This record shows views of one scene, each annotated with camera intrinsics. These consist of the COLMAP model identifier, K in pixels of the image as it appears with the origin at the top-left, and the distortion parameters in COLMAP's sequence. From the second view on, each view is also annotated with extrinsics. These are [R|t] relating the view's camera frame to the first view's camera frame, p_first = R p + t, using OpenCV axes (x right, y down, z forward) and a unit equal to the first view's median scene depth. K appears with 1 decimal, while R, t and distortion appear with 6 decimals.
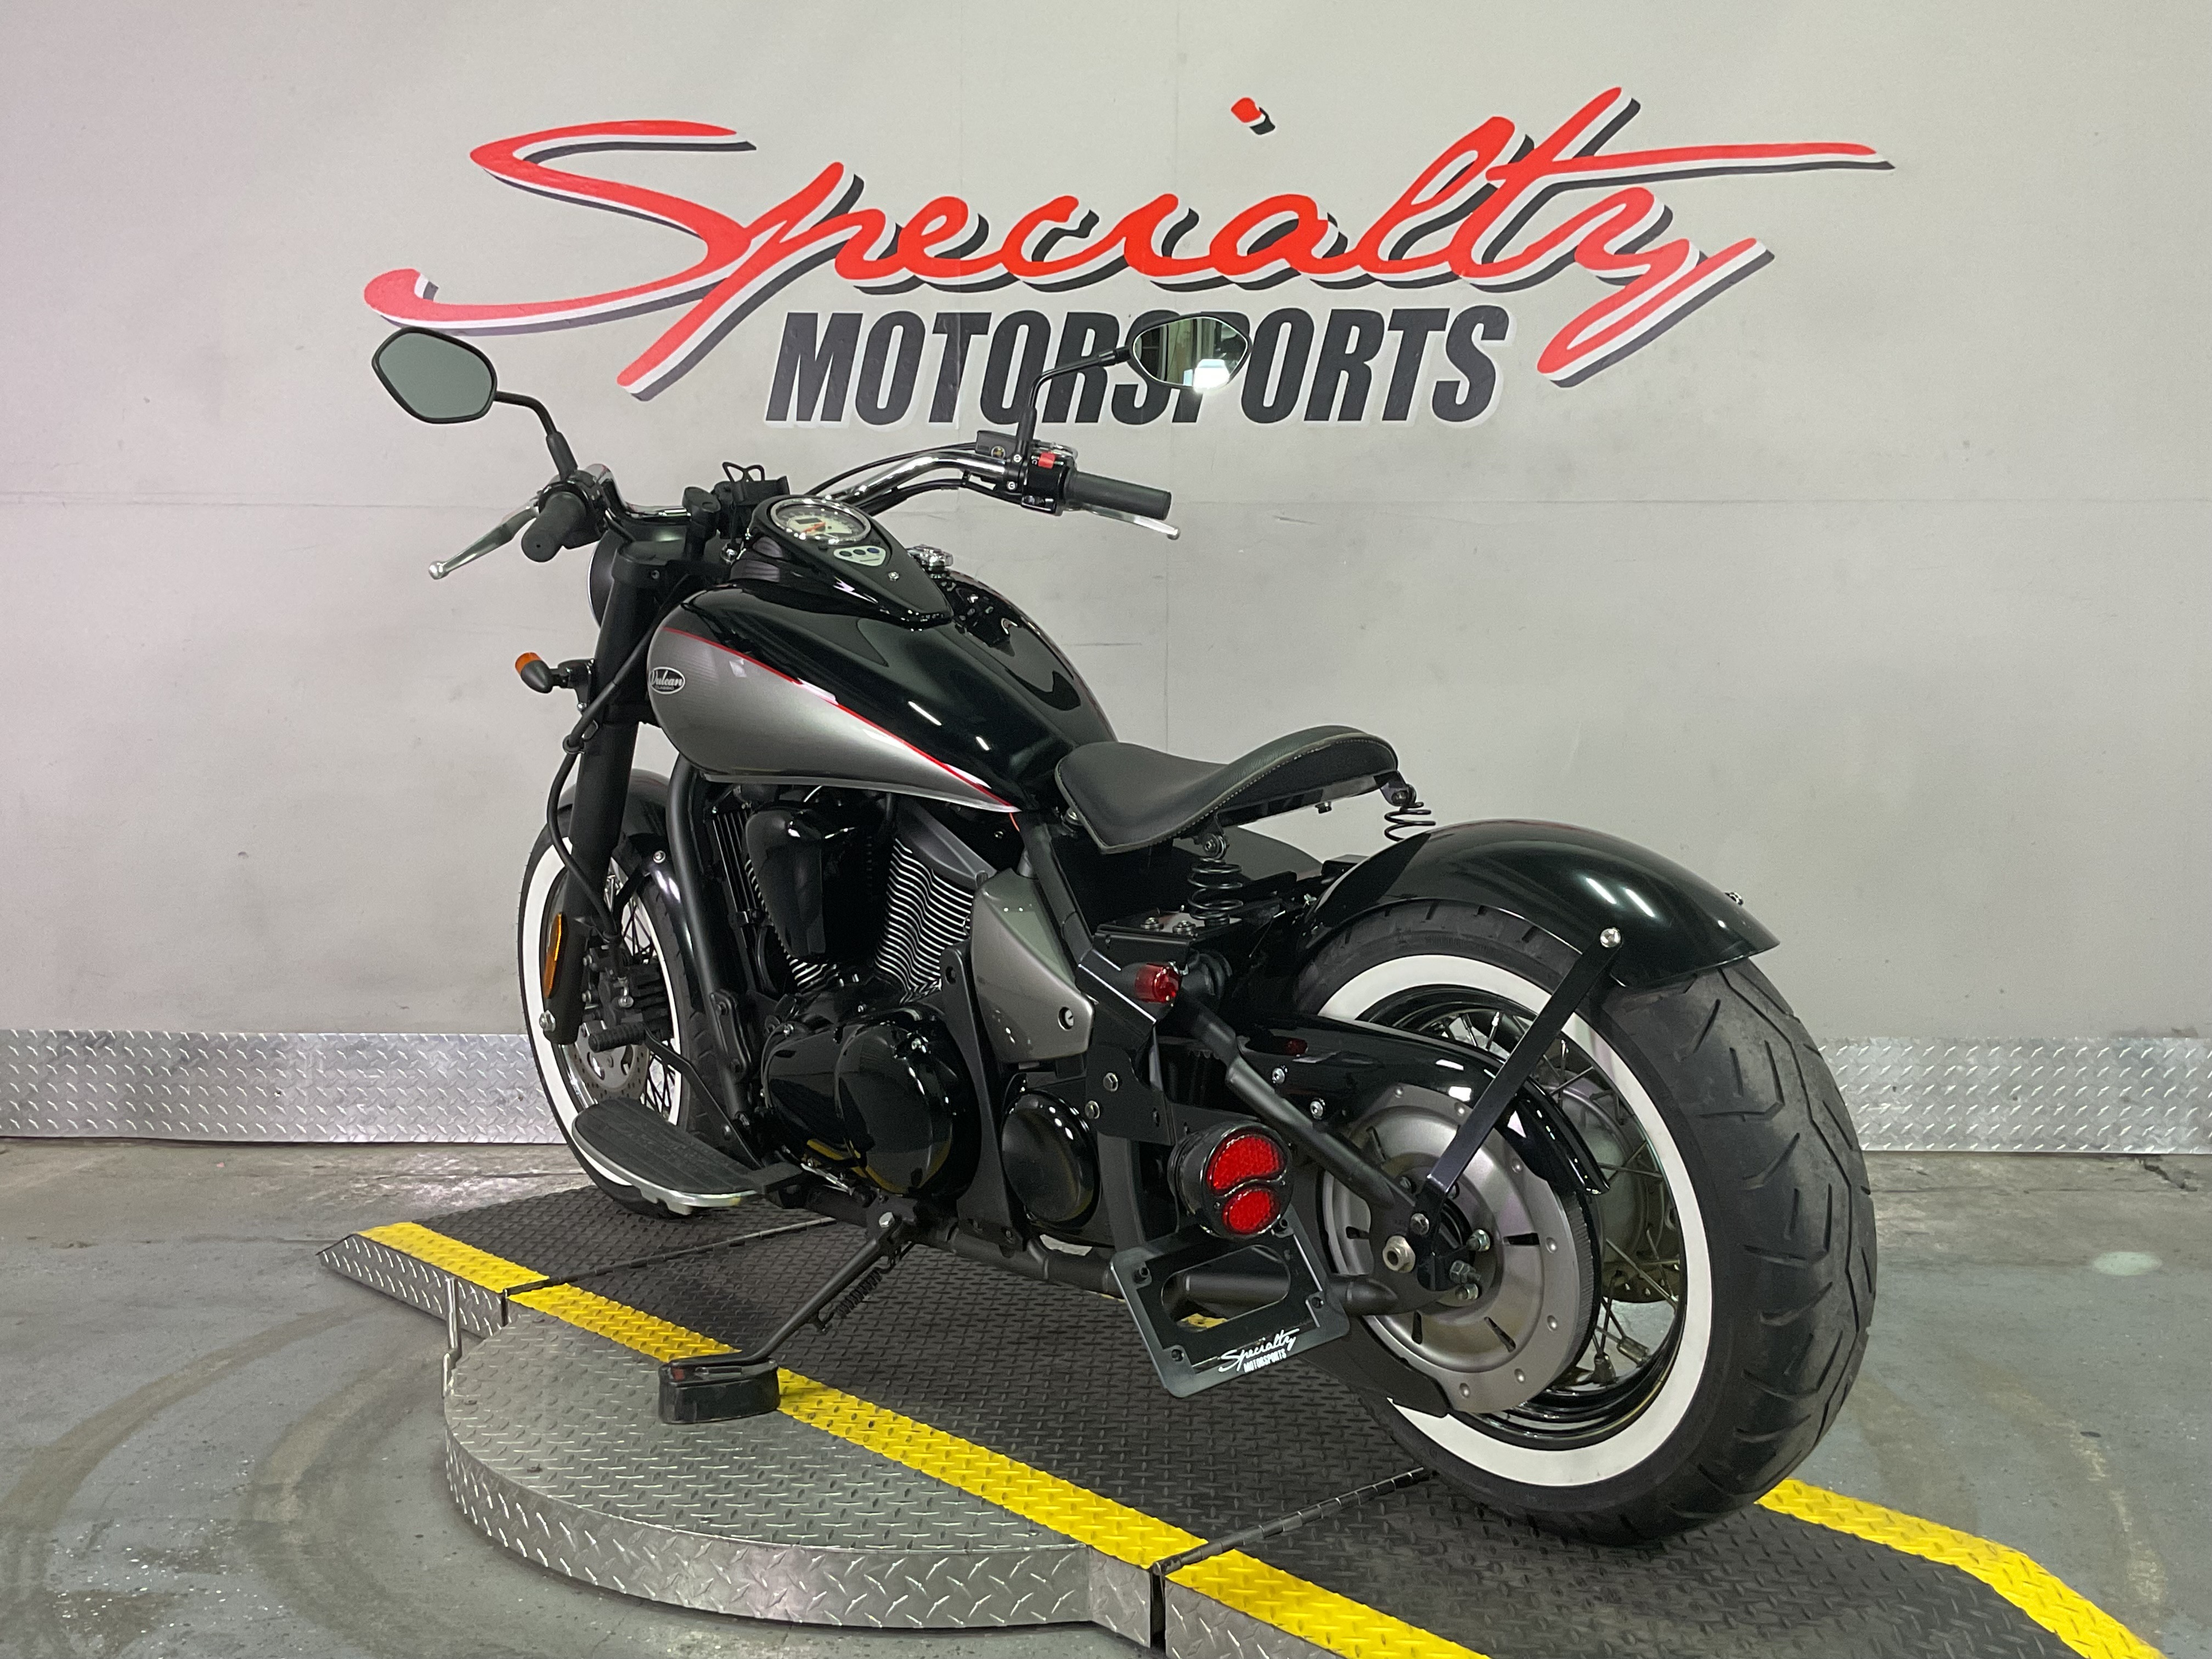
lens RADIAL K [[2309.8, 0, 1108.3], [0, 2309.8, 842.7], [0, 0, 1]] dist [0.033067, 0.000000]
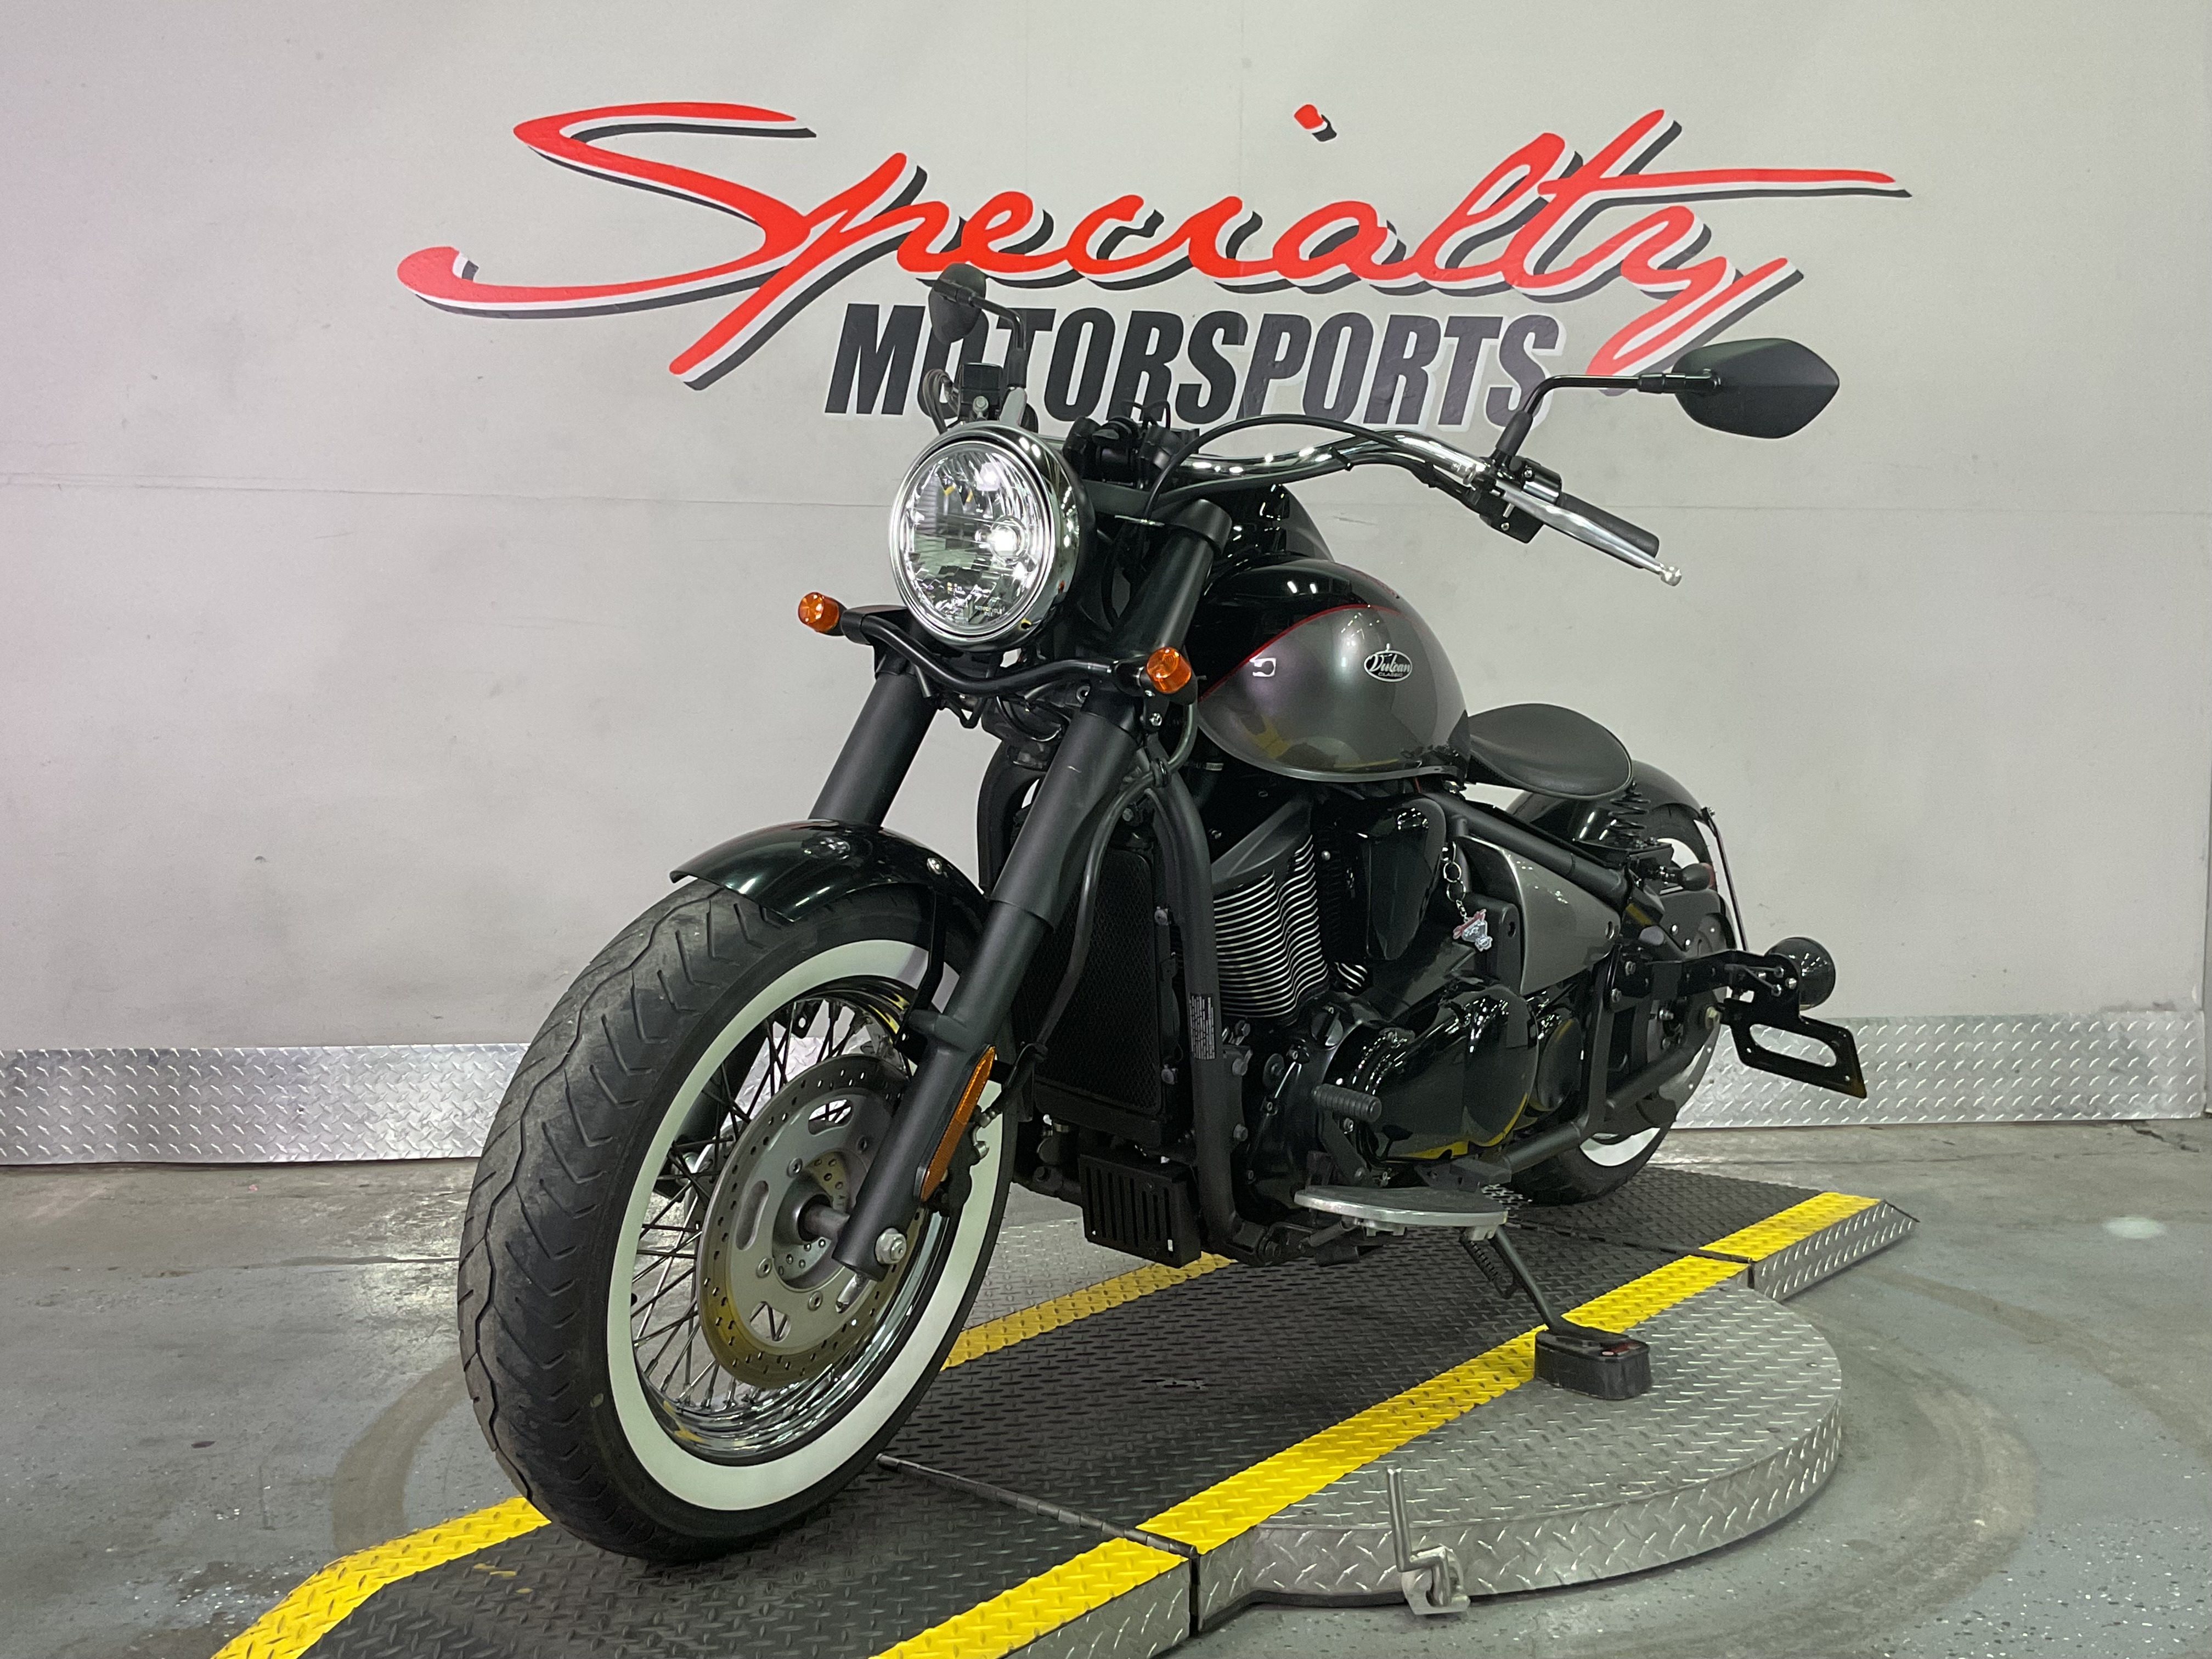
lens RADIAL K [[2309.8, 0, 1105.6], [0, 2309.8, 837.1], [0, 0, 1]] dist [0.033067, 0.000000]
pose [[0.987744, -0.008124, 0.155869, -0.188826], [0.008797, 0.999955, -0.003630, 0.002759], [-0.155832, 0.004957, 0.987771, 0.011208]]
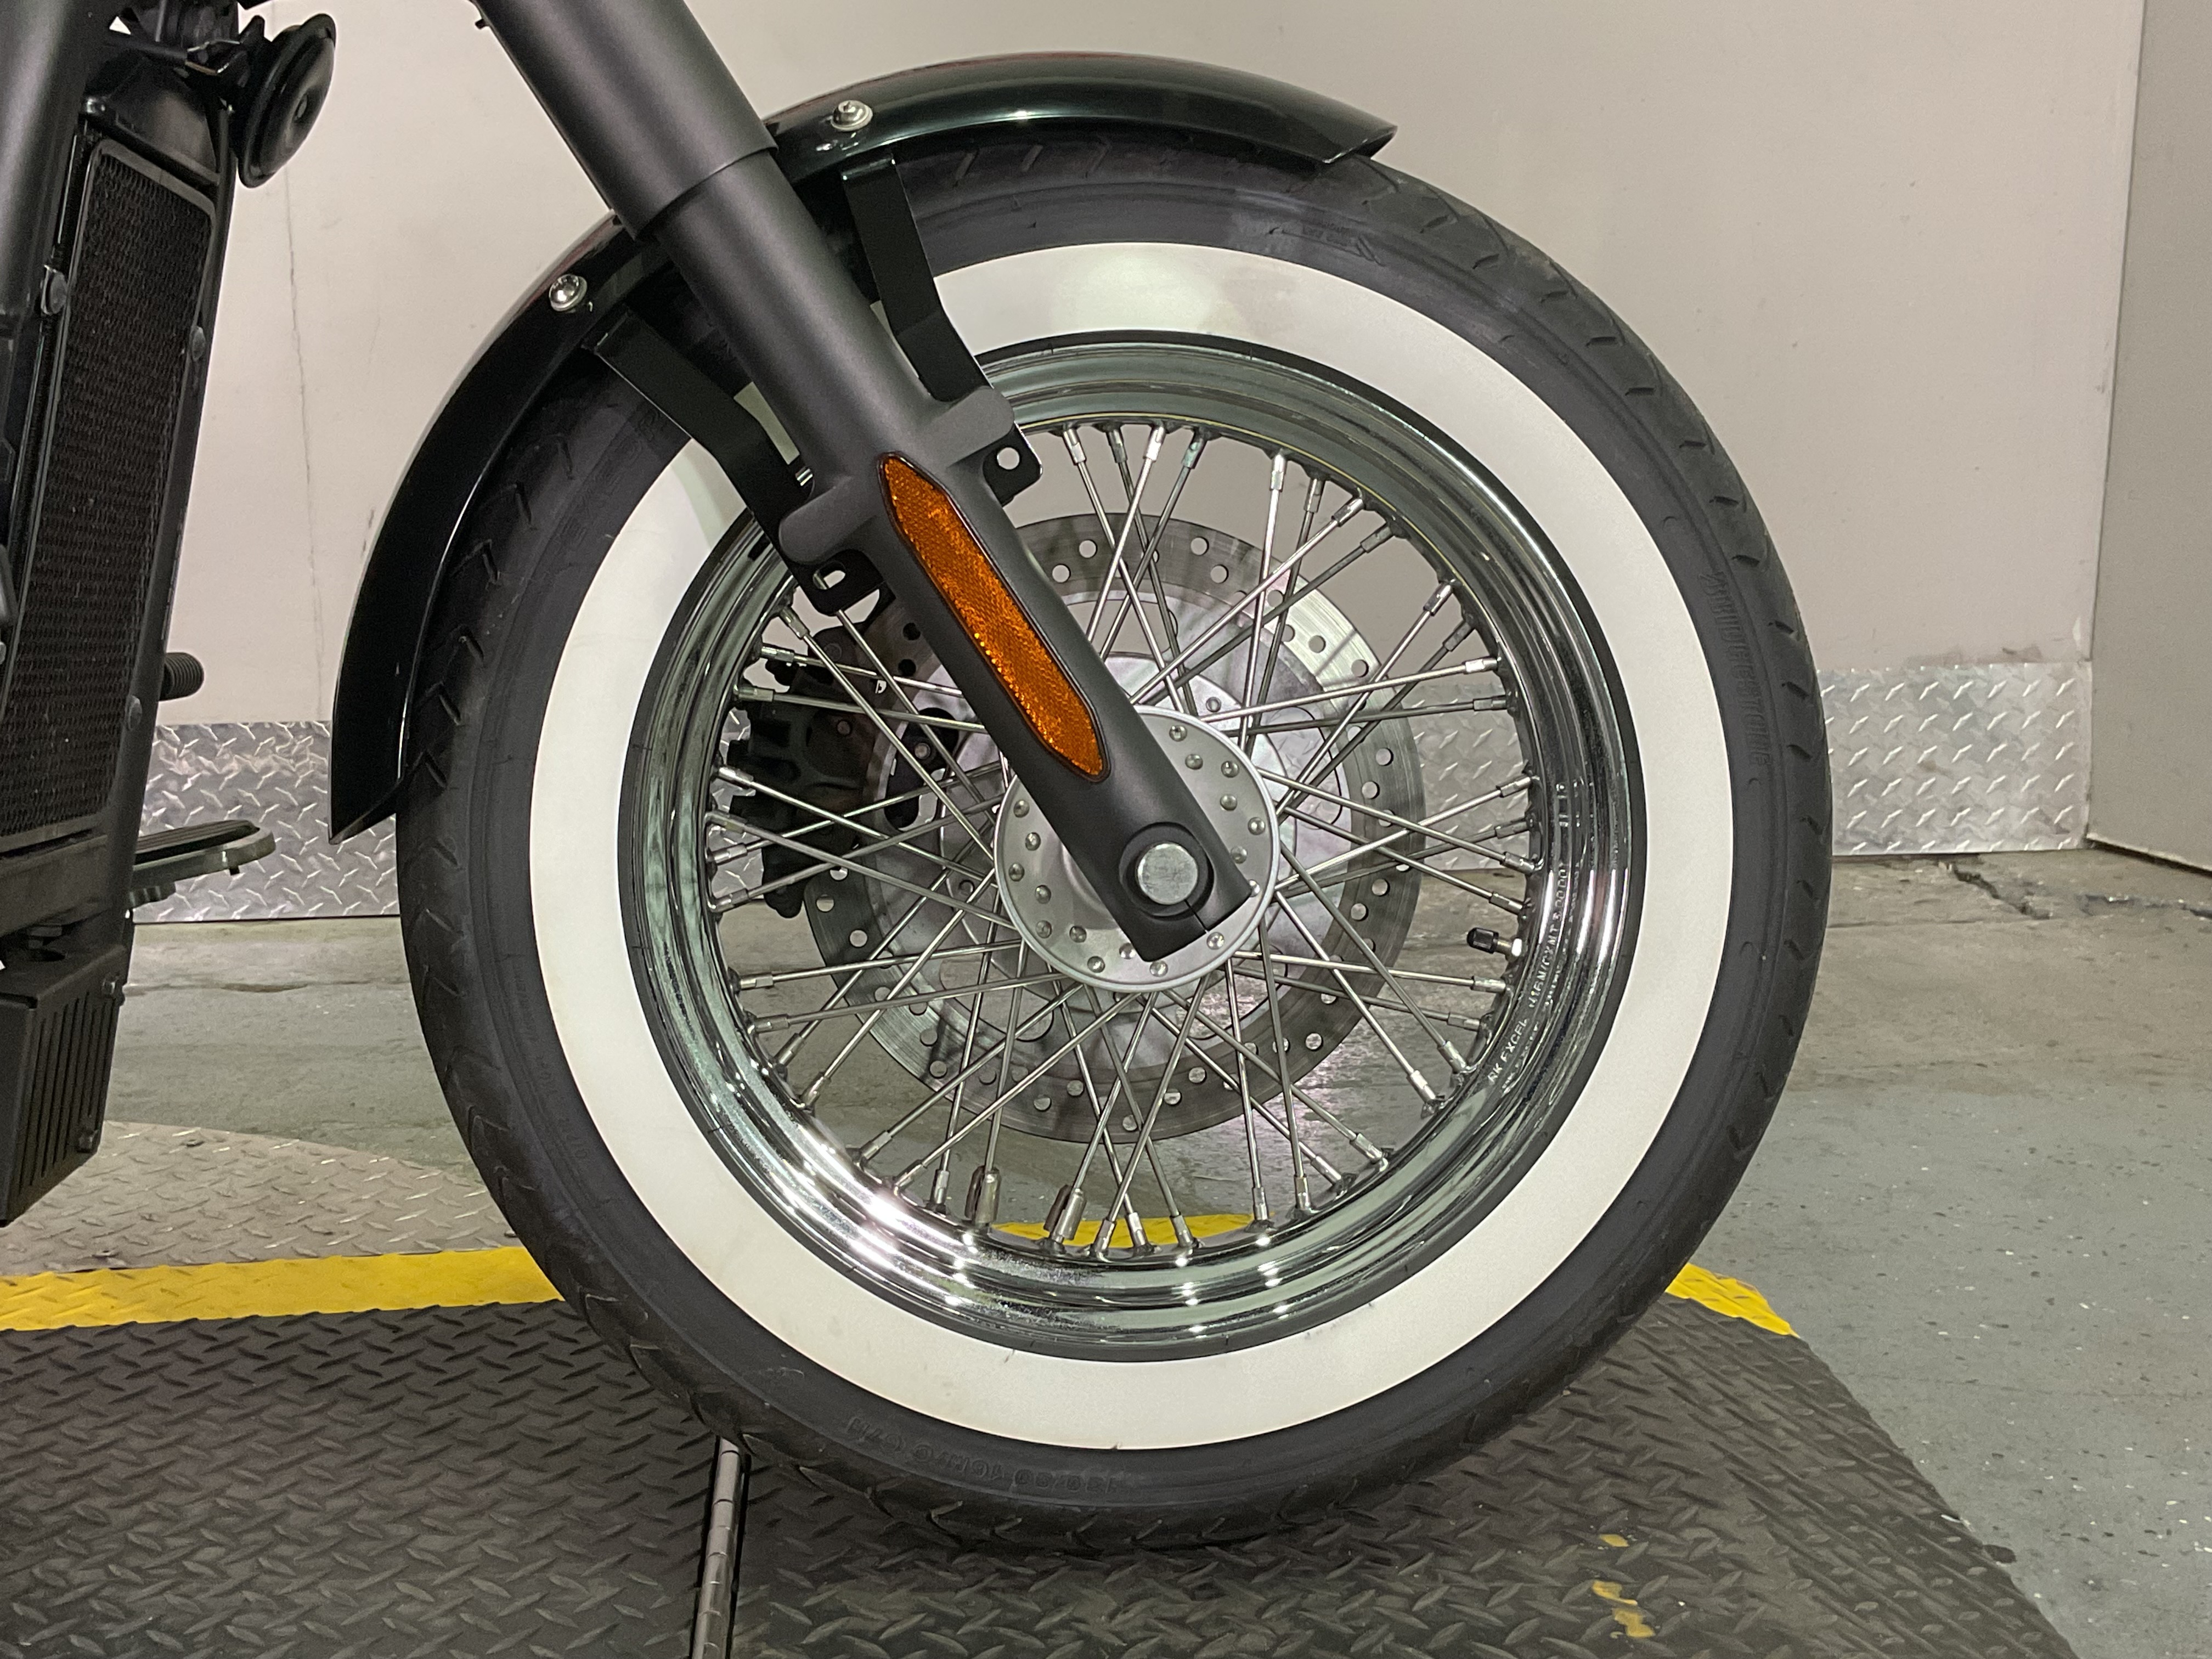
lens RADIAL K [[2593.7, 0, 1087.0], [0, 2593.7, 814.3], [0, 0, 1]] dist [0.082842, 0.000000]
pose [[0.988952, -0.037144, 0.143506, 0.118850], [0.018498, 0.991453, 0.129144, 0.029605], [-0.147076, -0.125063, 0.981187, 0.354137]]
